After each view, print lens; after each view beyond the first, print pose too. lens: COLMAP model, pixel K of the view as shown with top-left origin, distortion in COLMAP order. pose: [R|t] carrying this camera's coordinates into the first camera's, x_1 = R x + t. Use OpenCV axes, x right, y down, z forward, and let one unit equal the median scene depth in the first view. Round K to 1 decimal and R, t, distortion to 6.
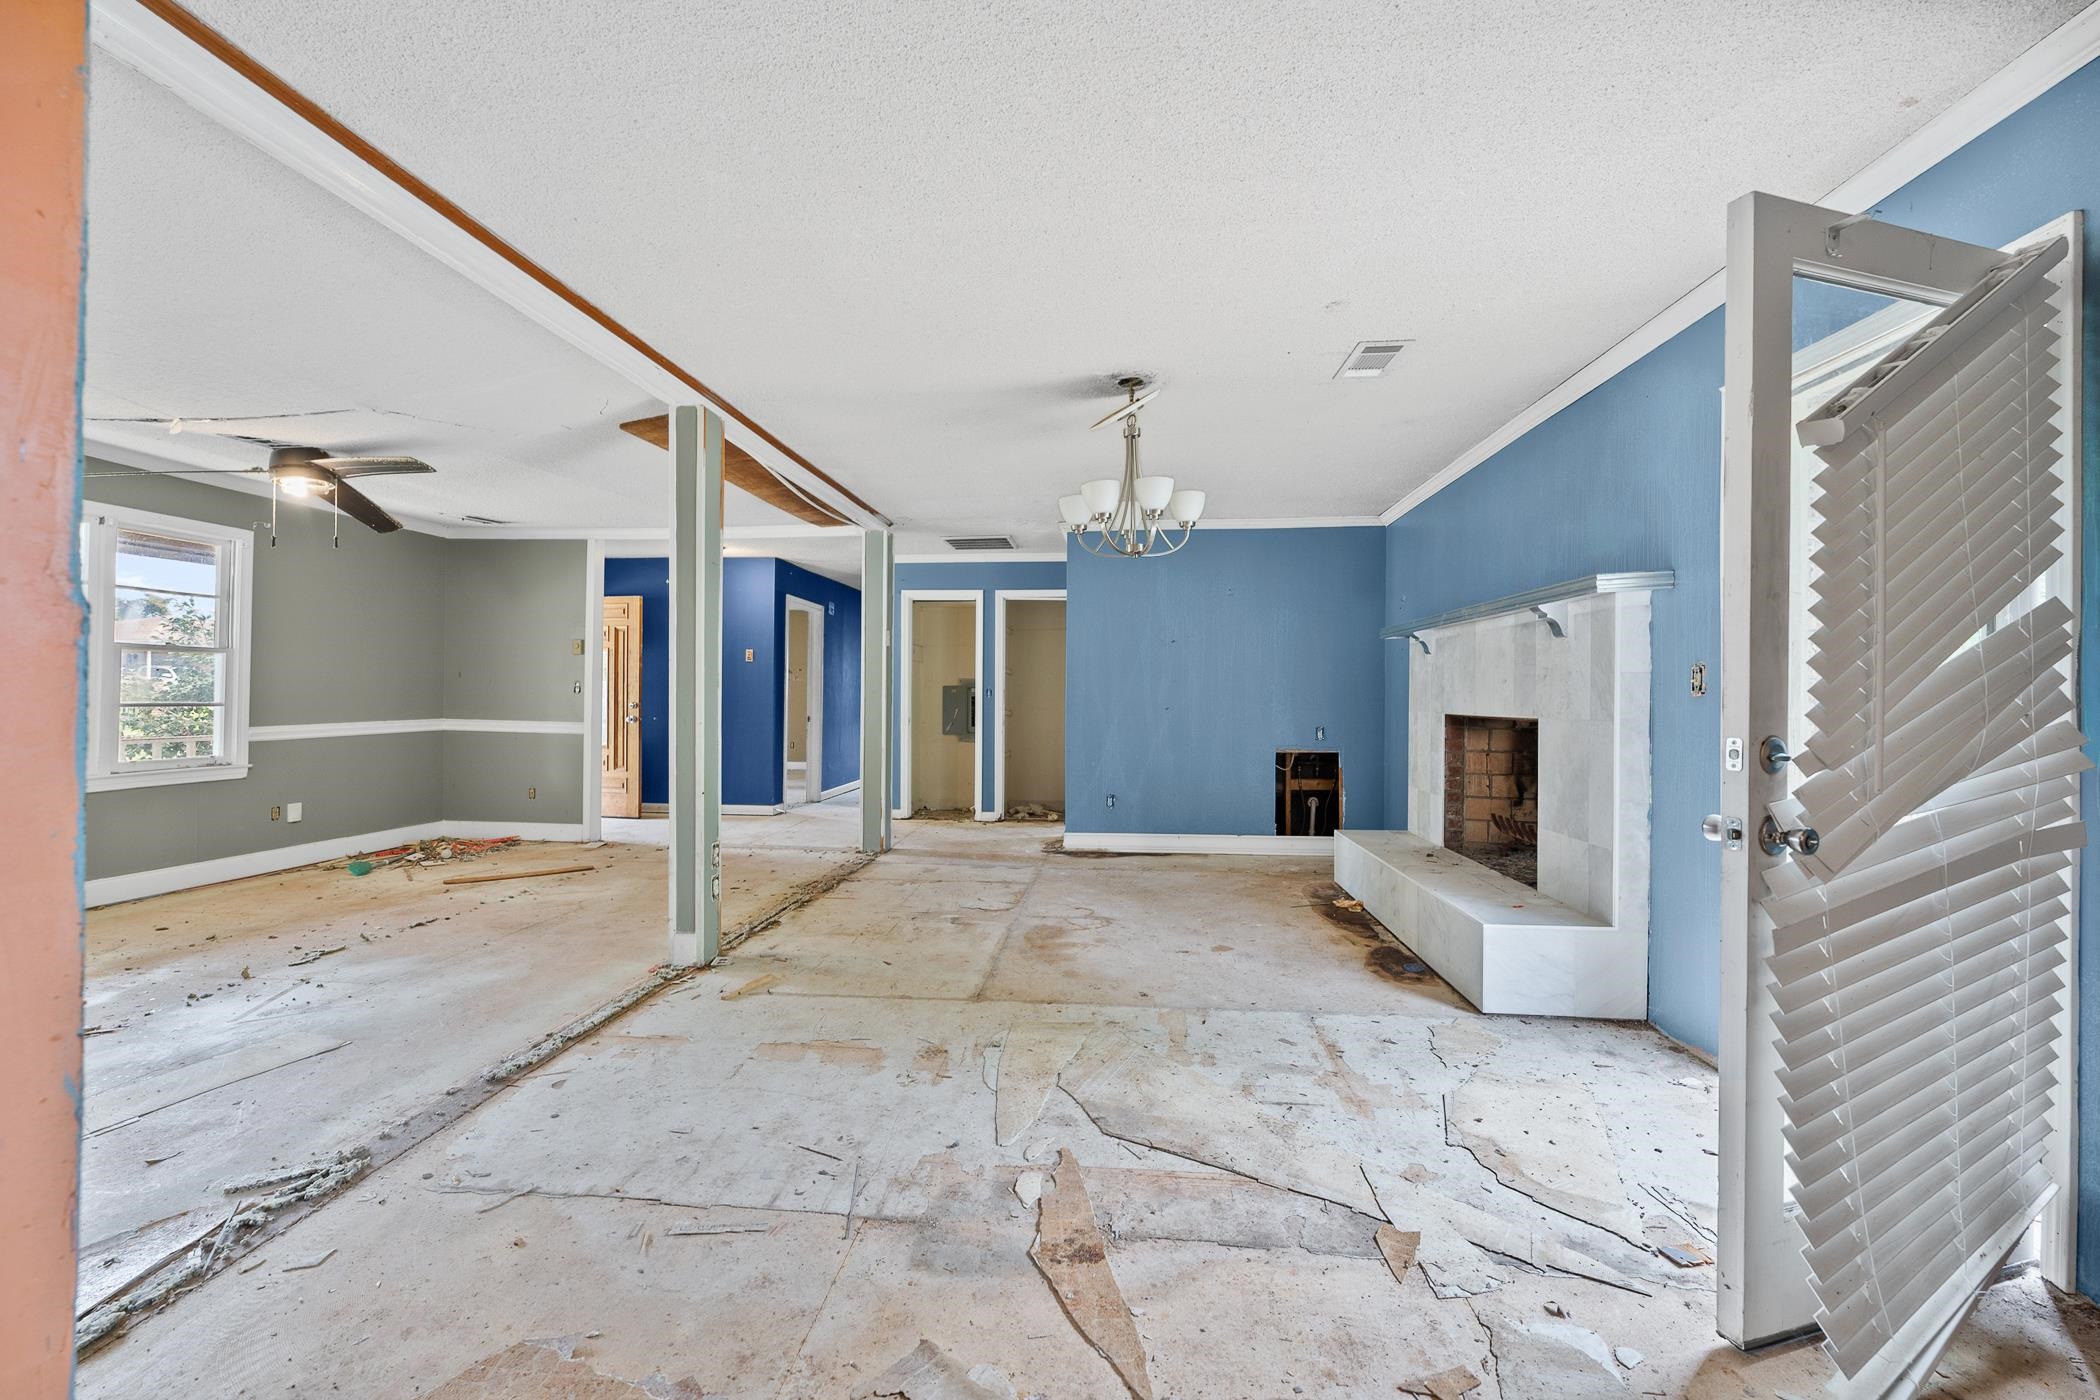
lens RADIAL K [[825.4, 0, 1044.1], [0, 825.4, 691.3], [0, 0, 1]] dist [-0.000902, 0.000037]
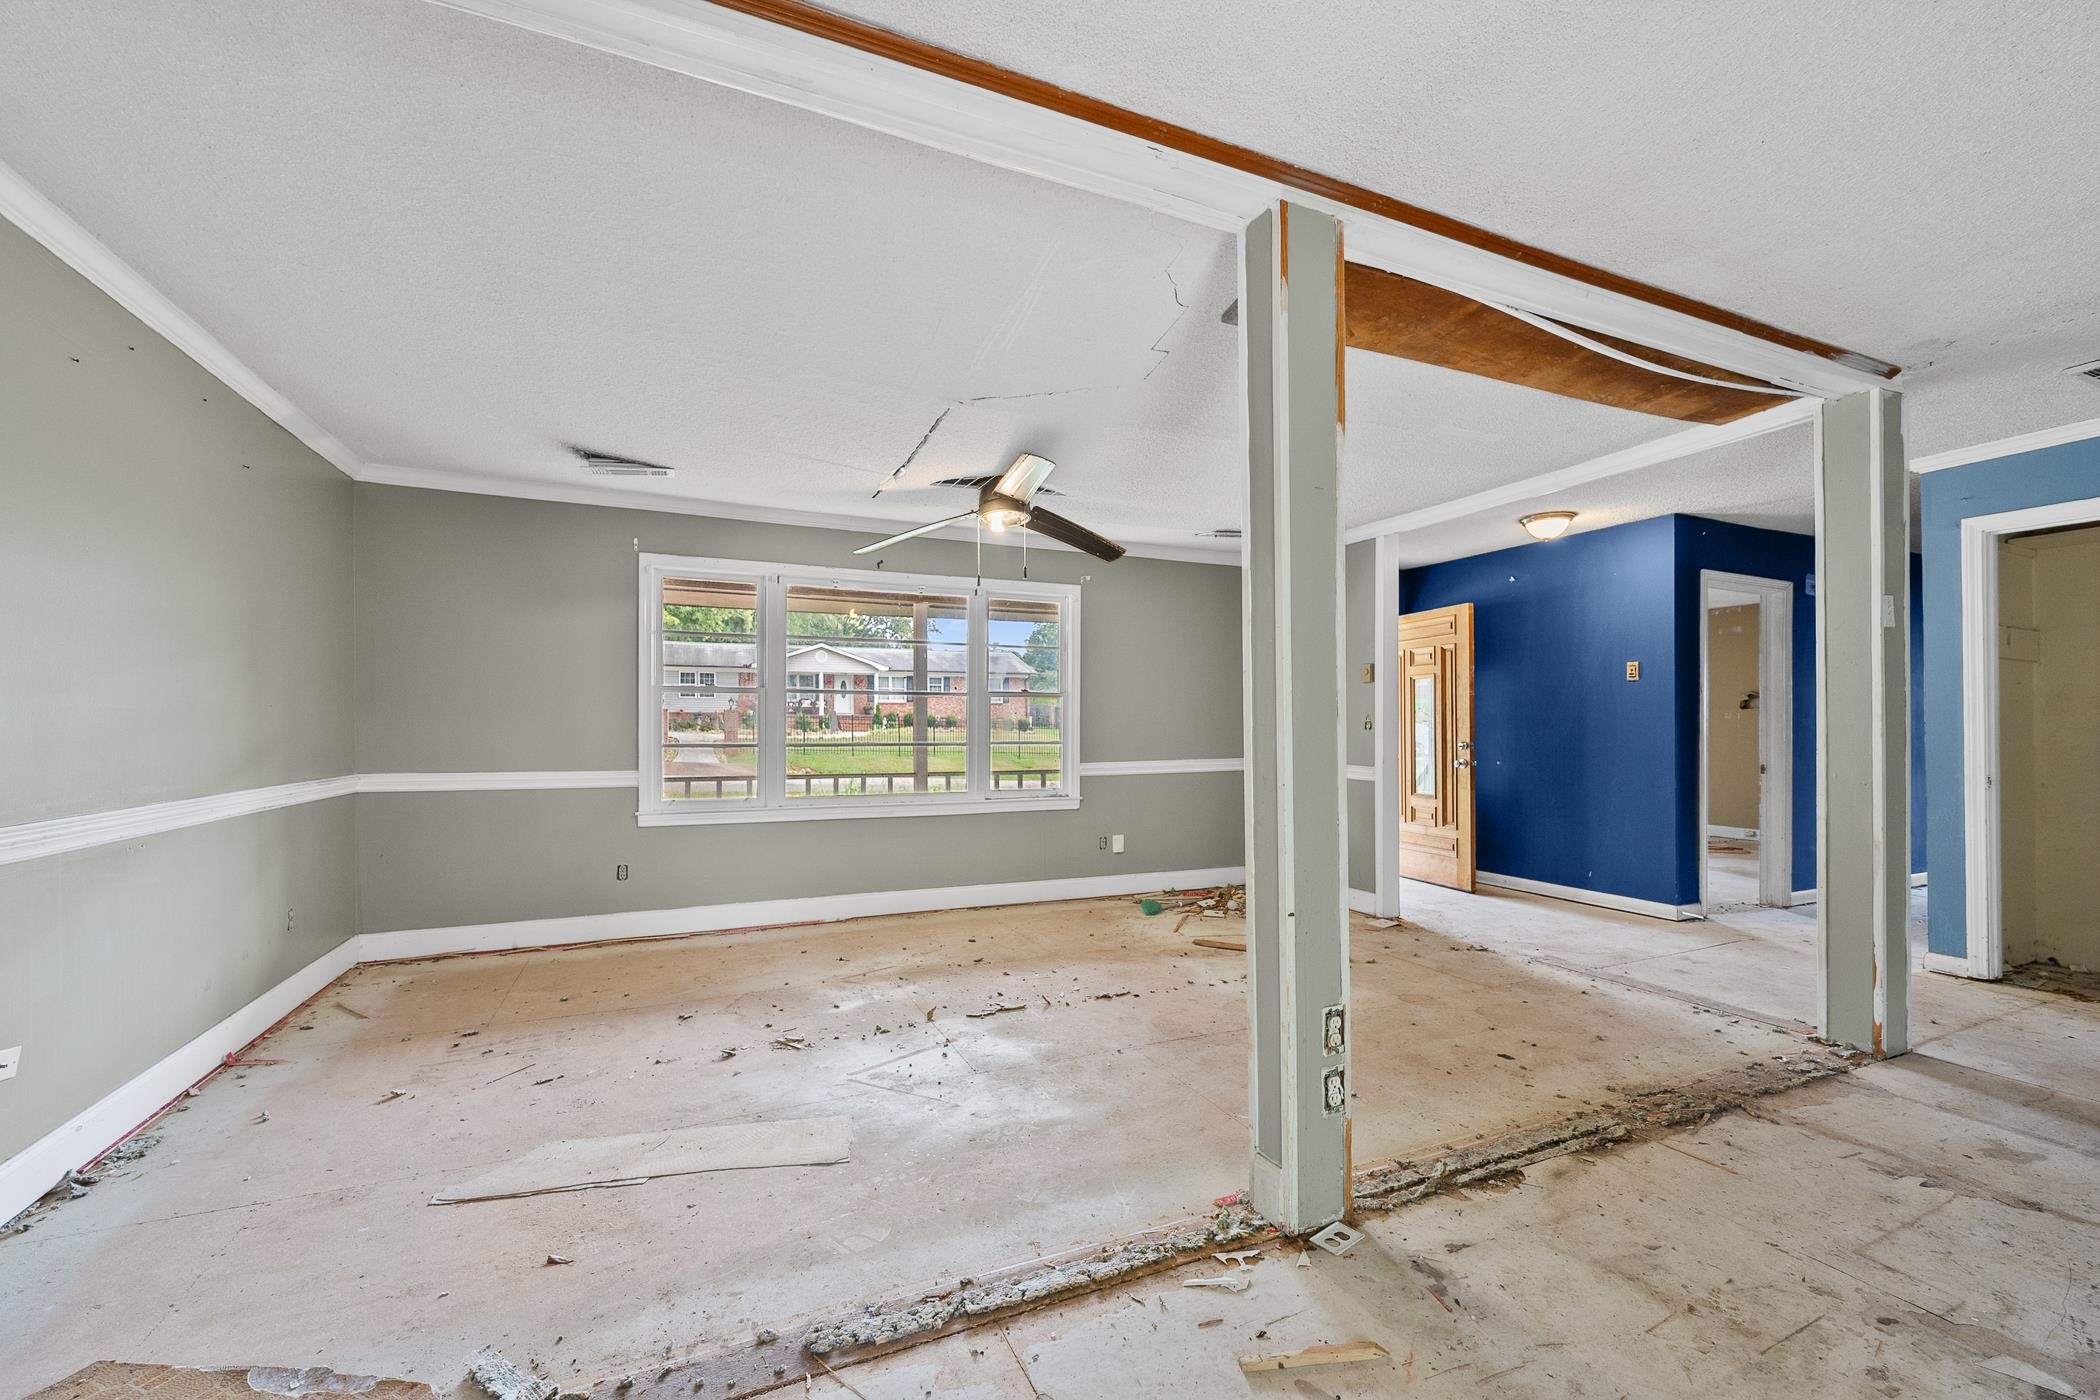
lens RADIAL K [[840.9, 0, 1042.7], [0, 840.9, 724.3], [0, 0, 1]] dist [0.000055, 0.000028]
pose [[0.493121, -0.013273, -0.869859, -0.008357], [0.009395, 0.999907, -0.009931, 0.001833], [0.869910, -0.003275, 0.493200, 0.382826]]
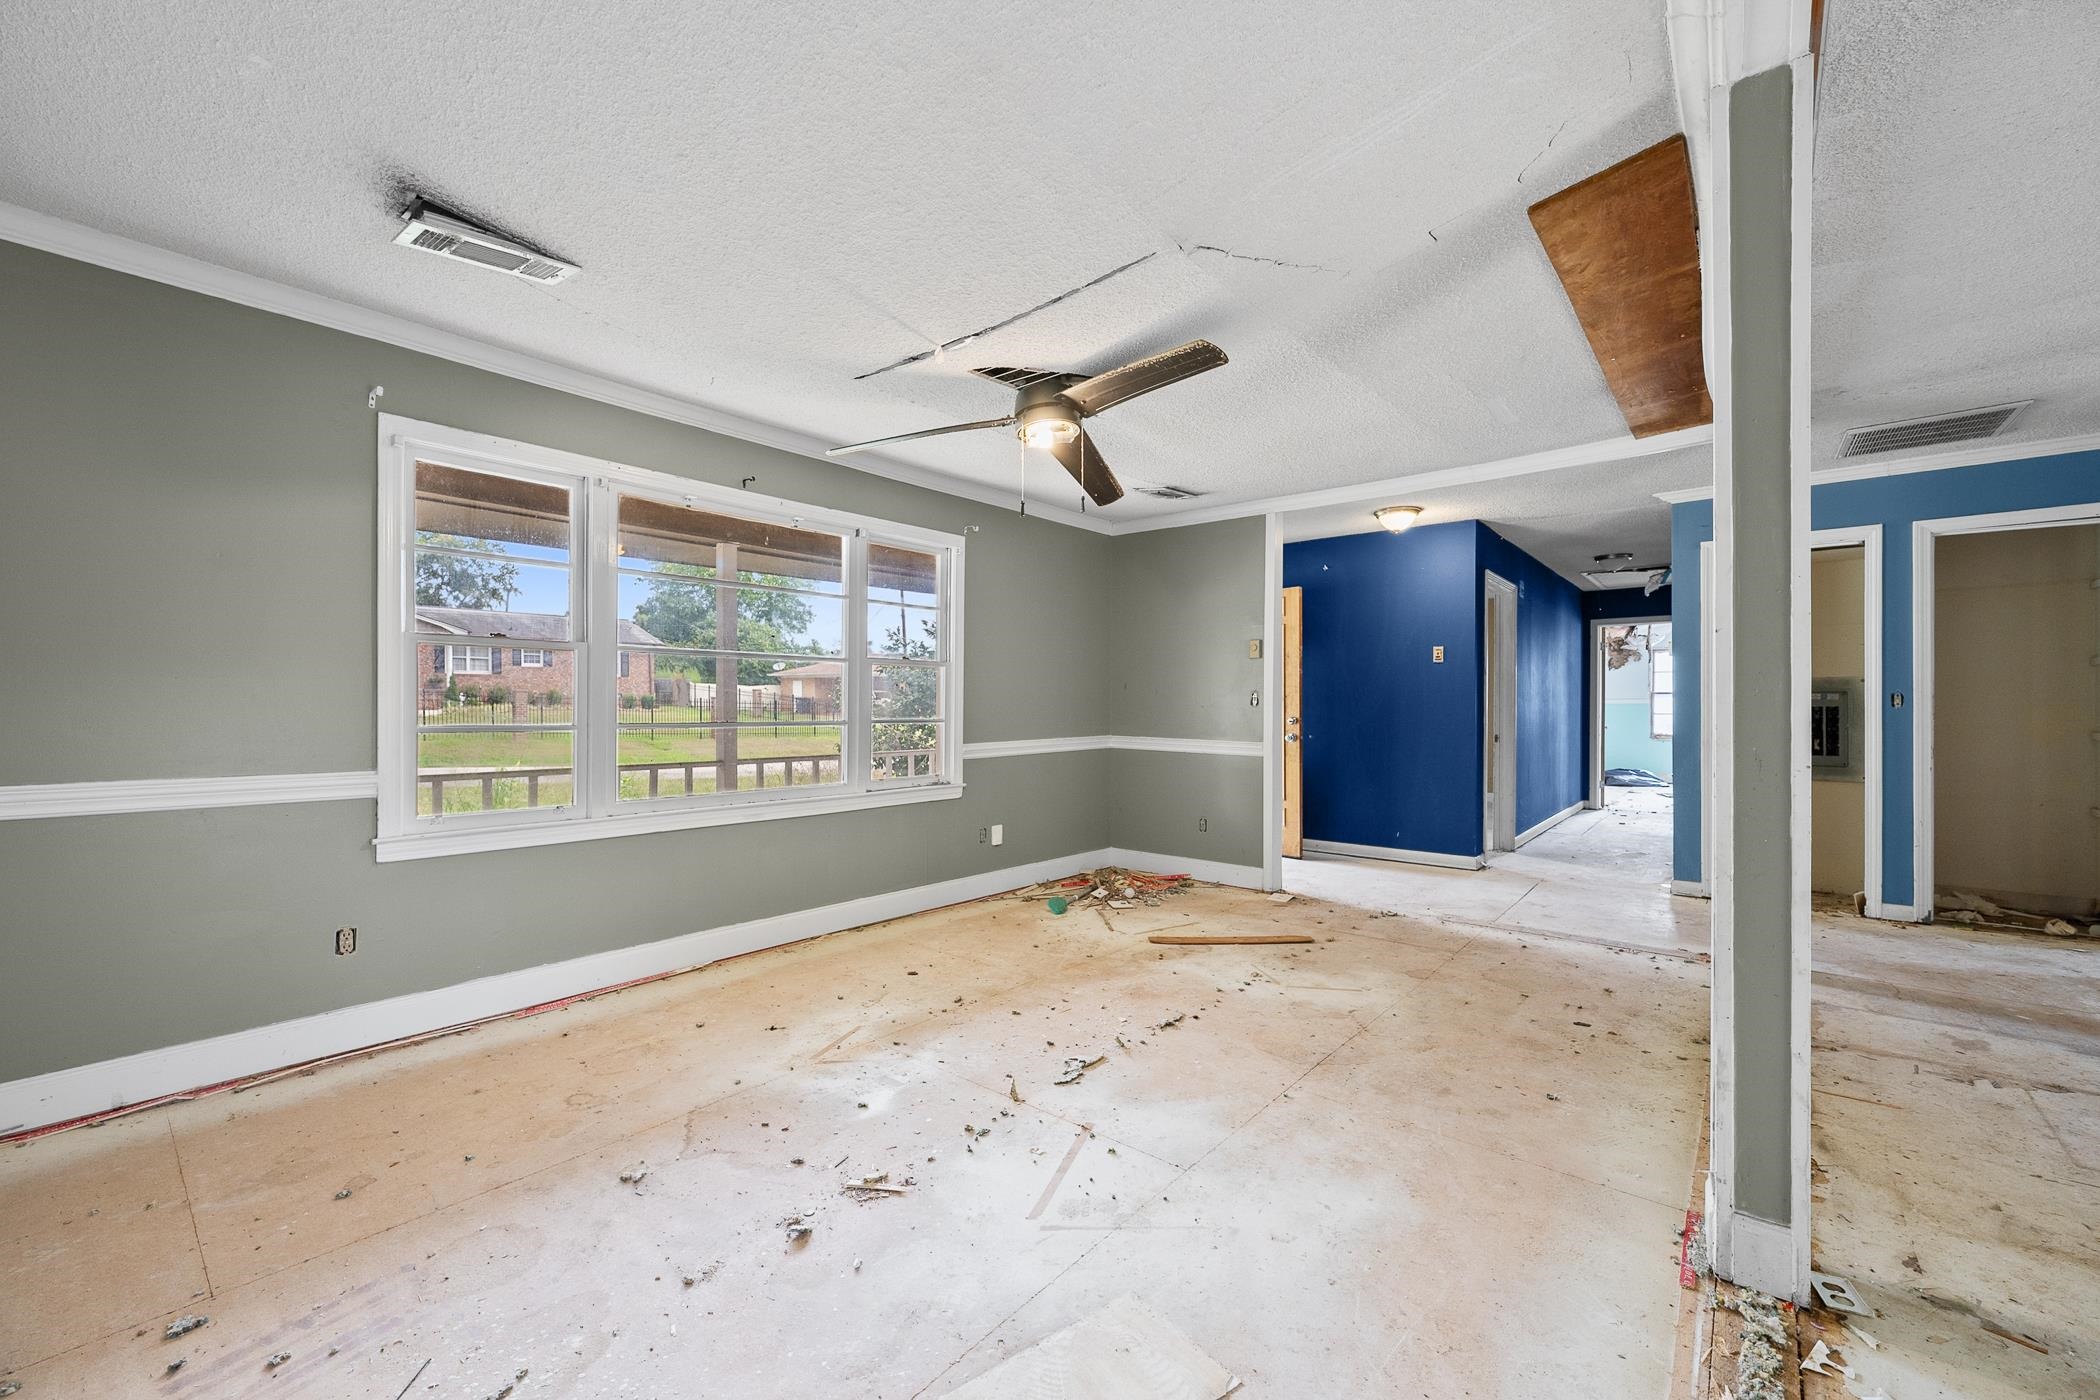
lens RADIAL K [[834.2, 0, 1051.4], [0, 834.2, 707.5], [0, 0, 1]] dist [-0.000220, -0.000086]
pose [[0.824656, -0.007661, -0.565583, -0.323196], [0.009950, 0.999950, 0.000963, 0.001028], [0.565548, -0.006422, 0.824691, 0.255643]]
